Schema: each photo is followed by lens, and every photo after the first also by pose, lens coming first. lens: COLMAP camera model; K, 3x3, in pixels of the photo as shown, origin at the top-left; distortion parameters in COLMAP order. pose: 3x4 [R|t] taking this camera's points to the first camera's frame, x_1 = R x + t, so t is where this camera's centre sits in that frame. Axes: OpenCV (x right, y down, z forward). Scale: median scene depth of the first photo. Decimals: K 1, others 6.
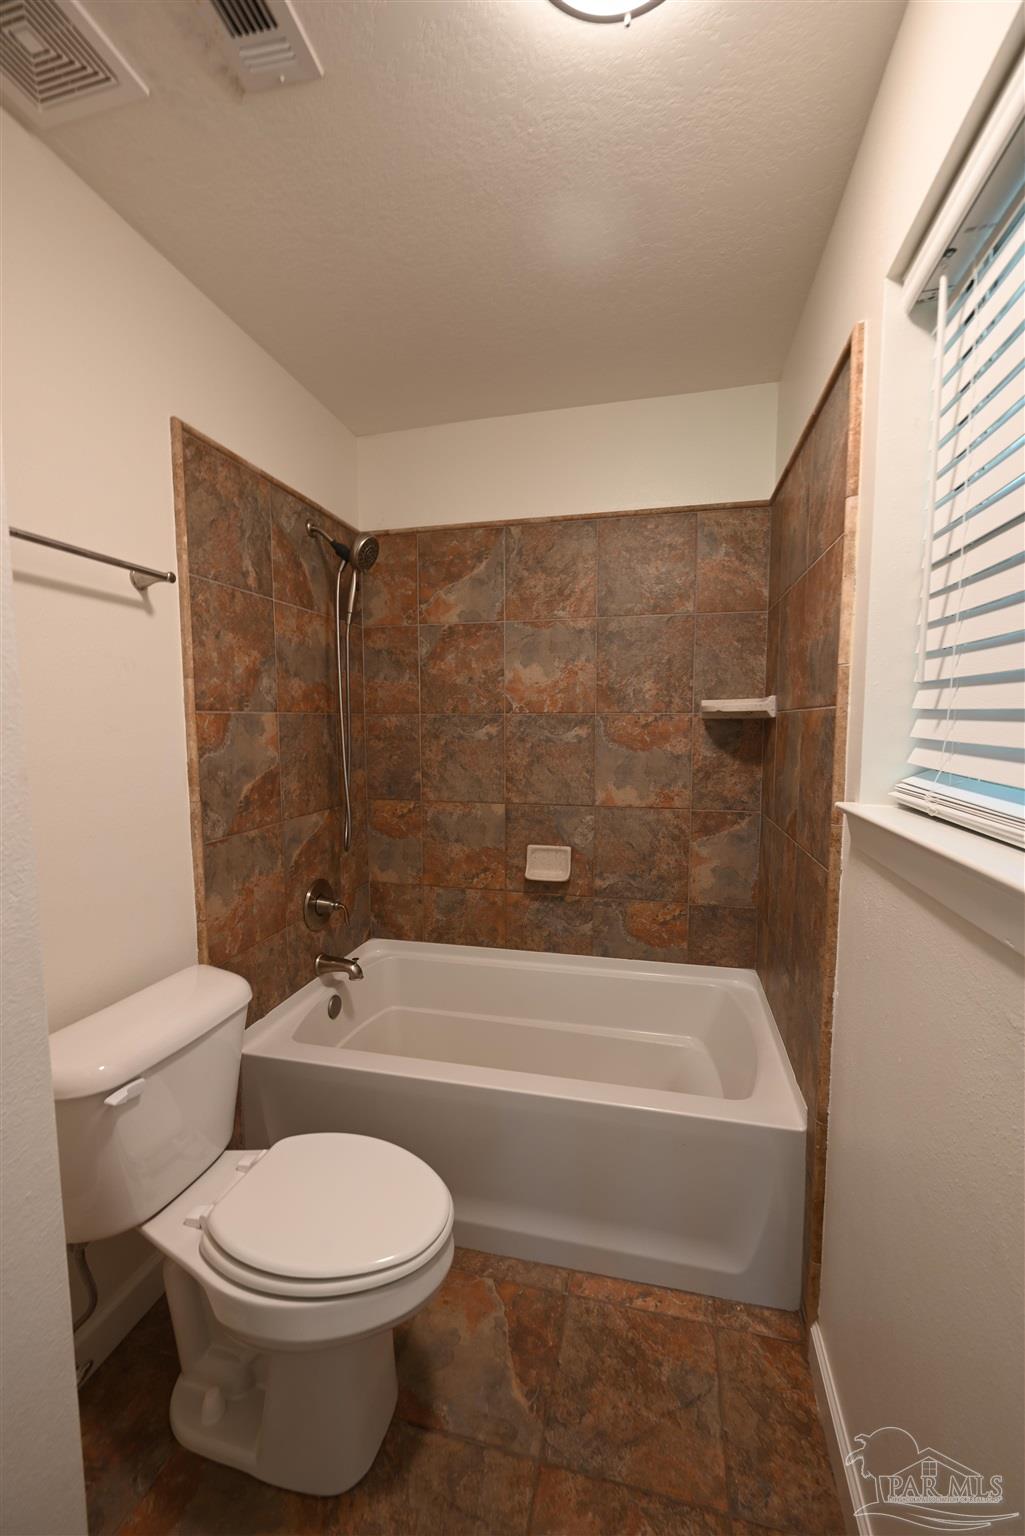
lens RADIAL K [[599.8, 0, 502.3], [0, 599.8, 761.2], [0, 0, 1]] dist [-0.000928, -0.000281]
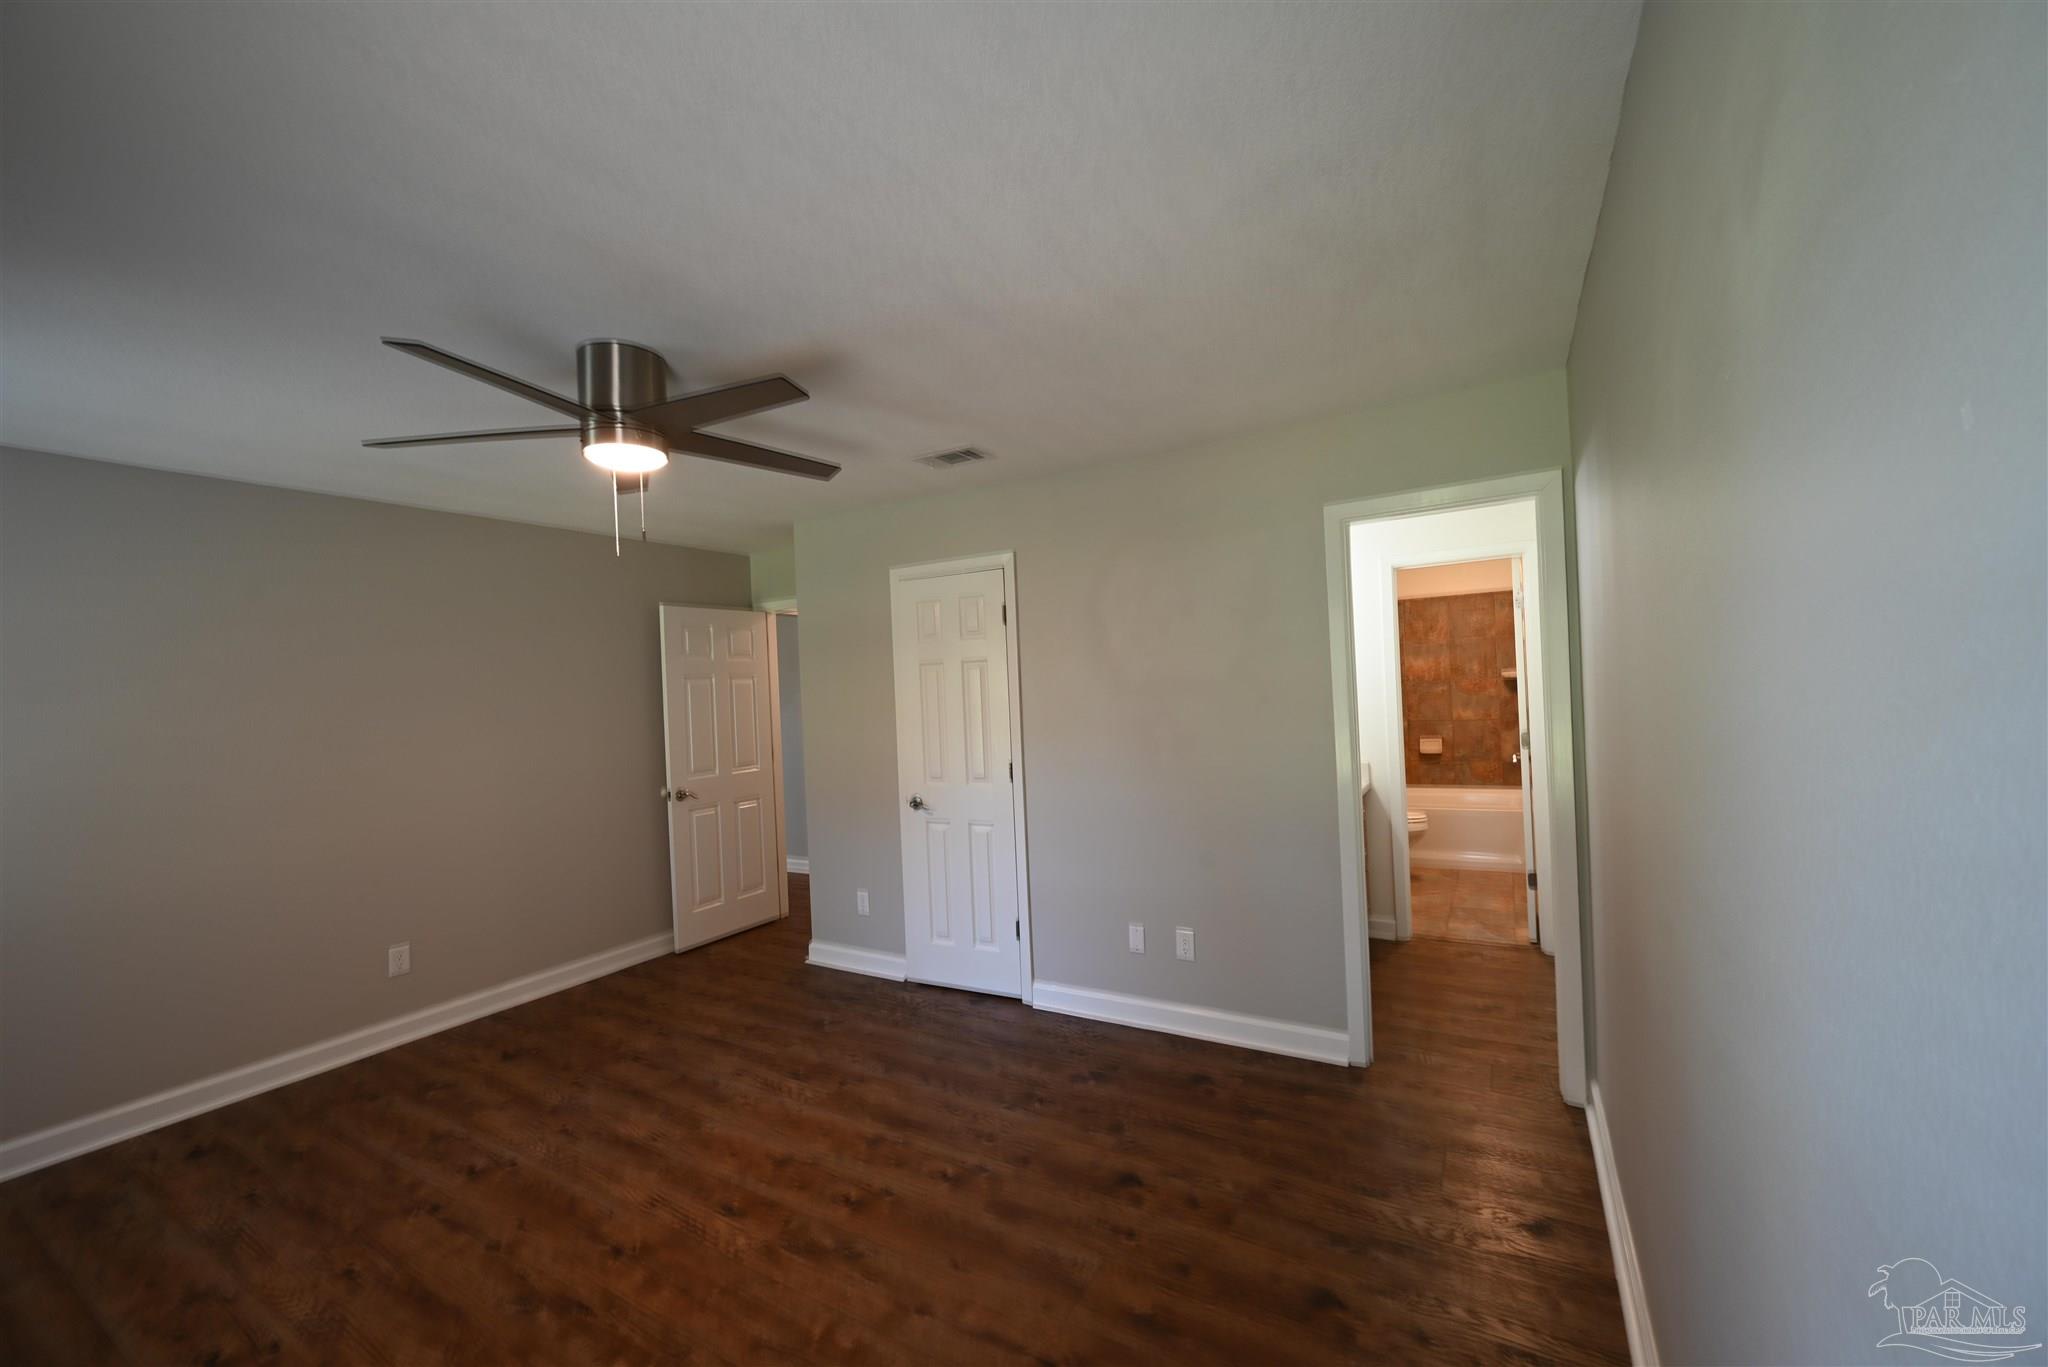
lens RADIAL K [[799.7, 0, 1028.0], [0, 799.7, 674.5], [0, 0, 1]] dist [-0.000928, -0.000281]
pose [[0.962139, -0.041945, -0.269311, -0.573011], [0.022072, 0.996833, -0.076402, 0.101528], [0.271663, 0.067565, 0.960018, -2.364550]]
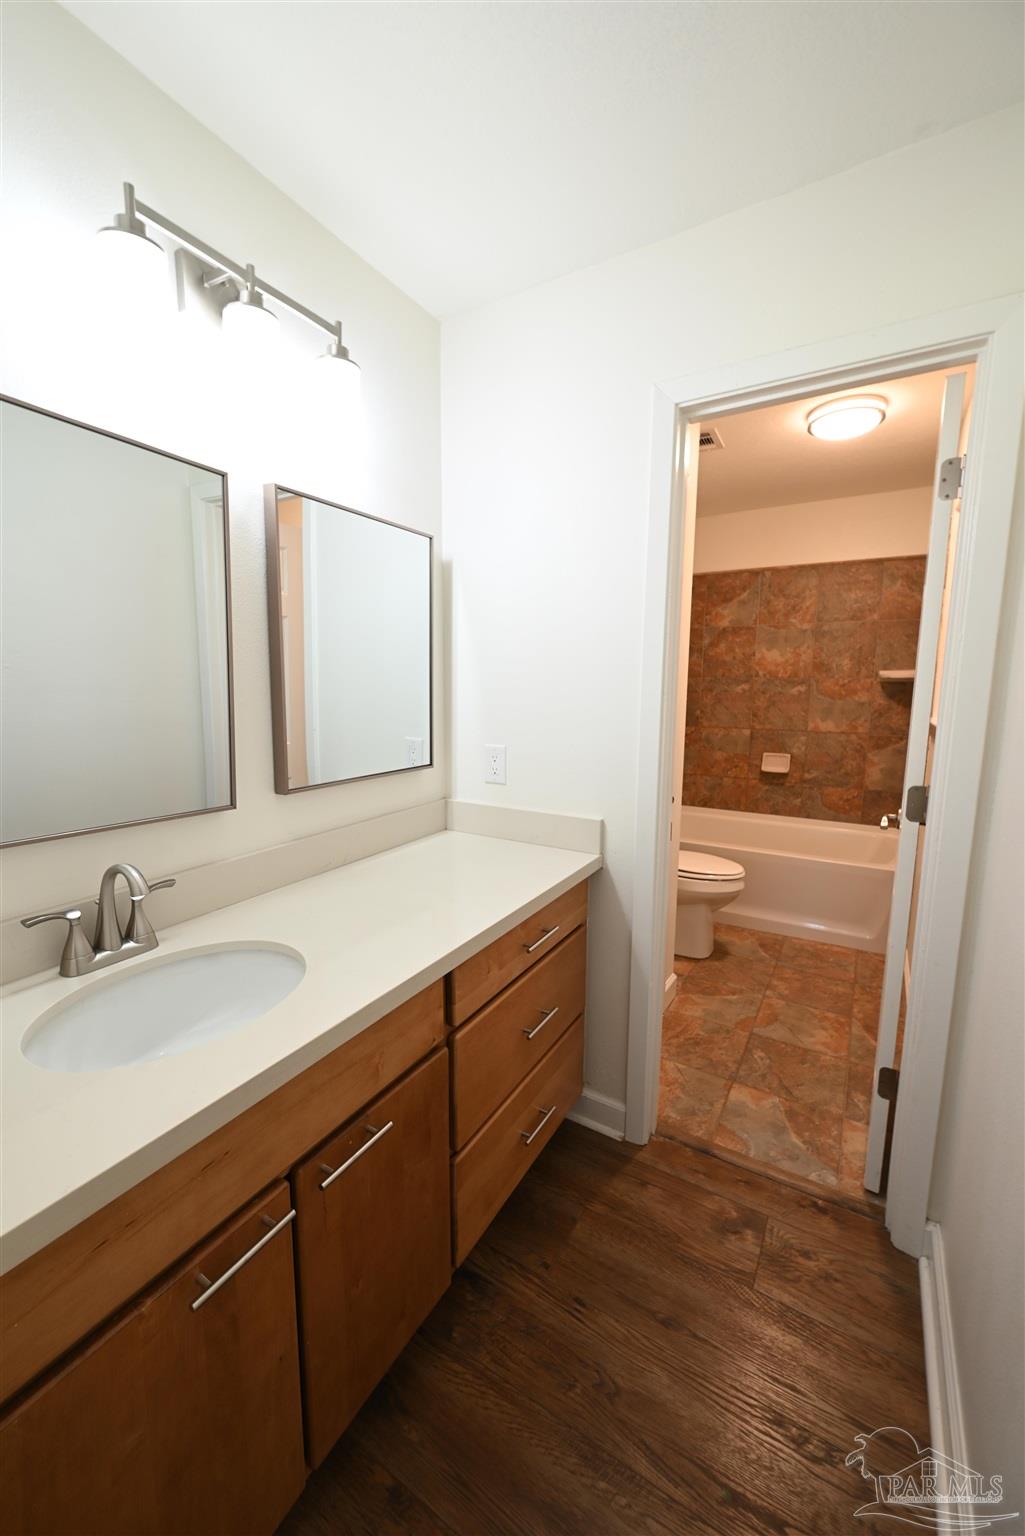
lens RADIAL K [[599.8, 0, 502.3], [0, 599.8, 761.2], [0, 0, 1]] dist [-0.000928, -0.000281]
pose [[0.957448, 0.045246, -0.285039, -0.195379], [-0.024297, 0.996765, 0.076611, 0.049697], [0.287583, -0.066426, 0.955449, -0.935383]]
